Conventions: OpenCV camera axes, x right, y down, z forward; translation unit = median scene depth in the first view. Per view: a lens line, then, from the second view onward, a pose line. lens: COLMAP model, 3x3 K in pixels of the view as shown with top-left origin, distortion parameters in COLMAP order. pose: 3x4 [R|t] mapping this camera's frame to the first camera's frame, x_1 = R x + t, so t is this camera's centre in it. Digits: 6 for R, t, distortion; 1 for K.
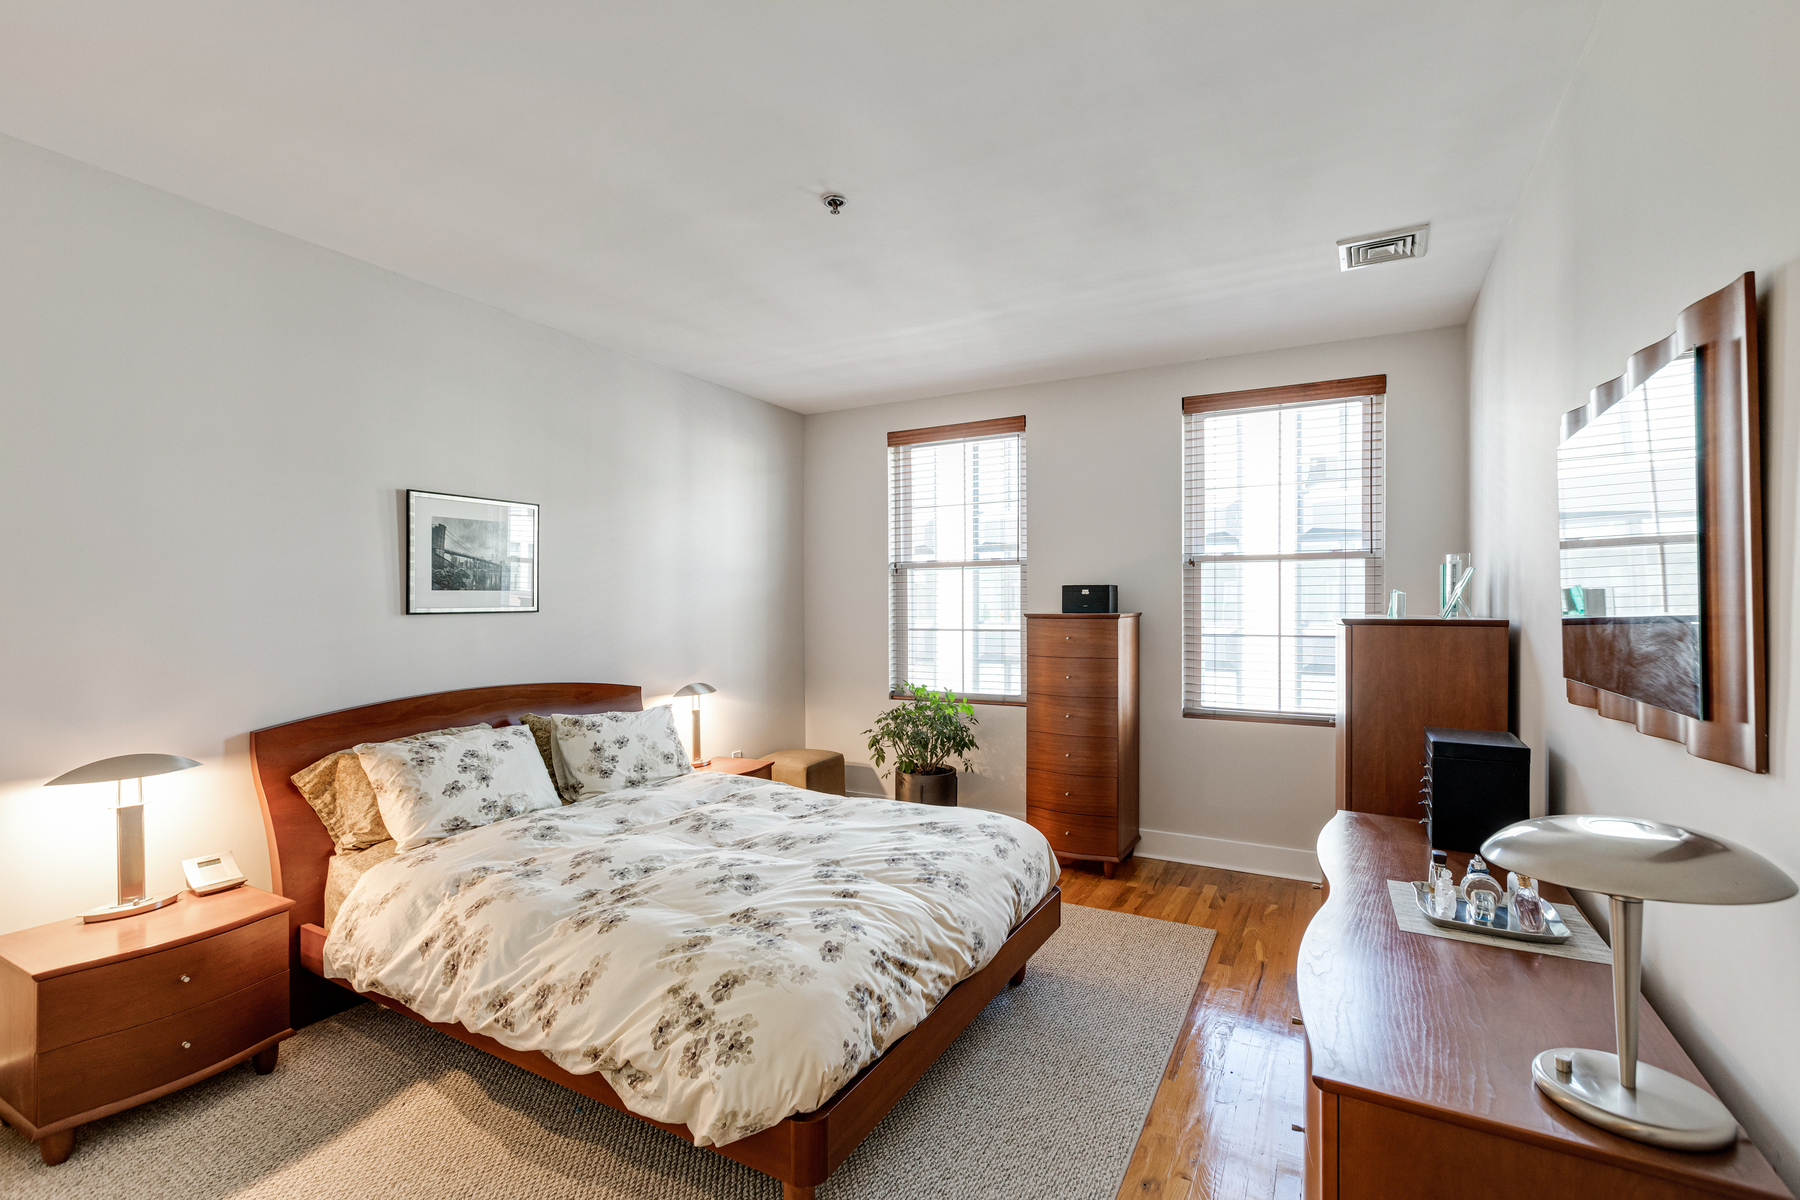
lens RADIAL K [[819.9, 0, 898.1], [0, 819.9, 603.5], [0, 0, 1]] dist [0.004048, -0.000663]
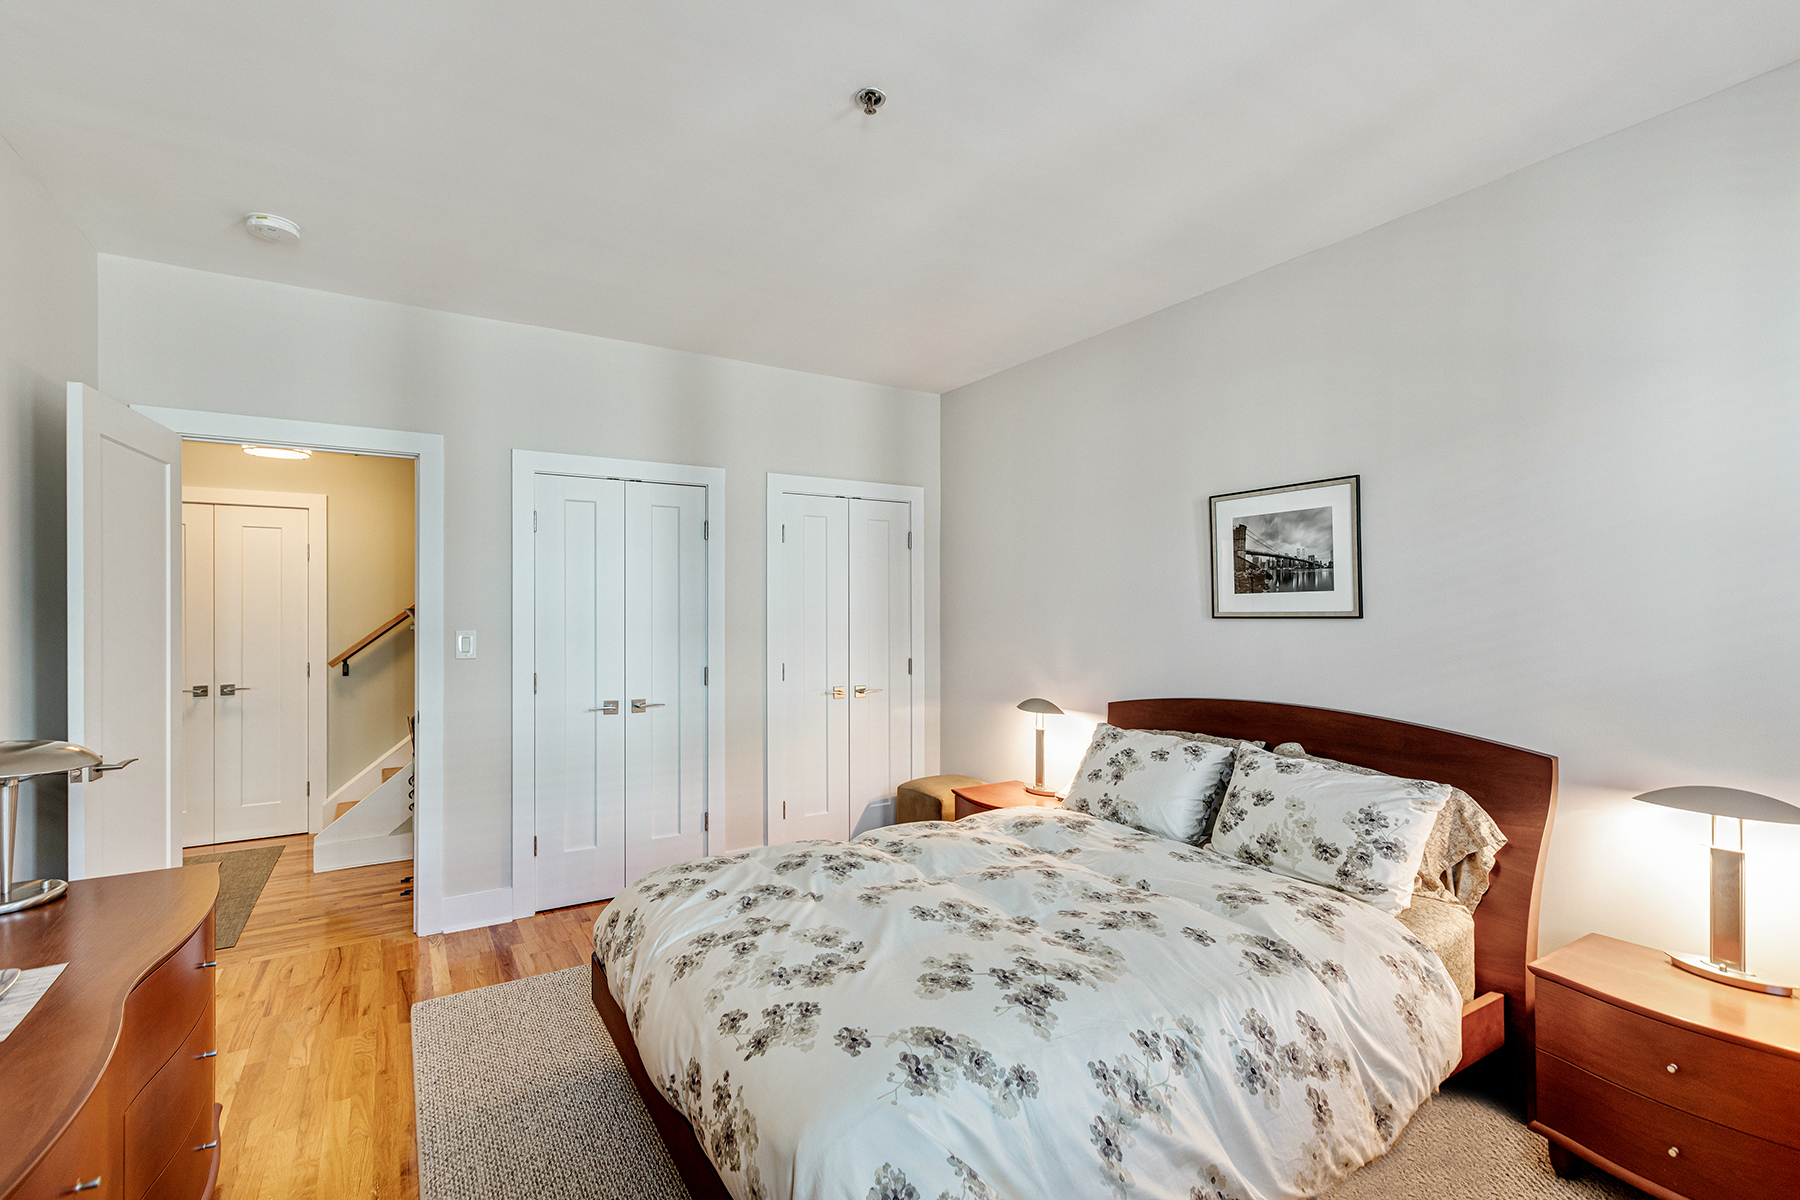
lens RADIAL K [[819.9, 0, 898.1], [0, 819.9, 603.5], [0, 0, 1]] dist [0.004048, -0.000663]
pose [[-0.500502, -0.022507, -0.865443, 0.434571], [-0.012012, 0.999746, -0.019053, 0.016776], [0.865652, 0.000859, -0.500645, 1.060069]]
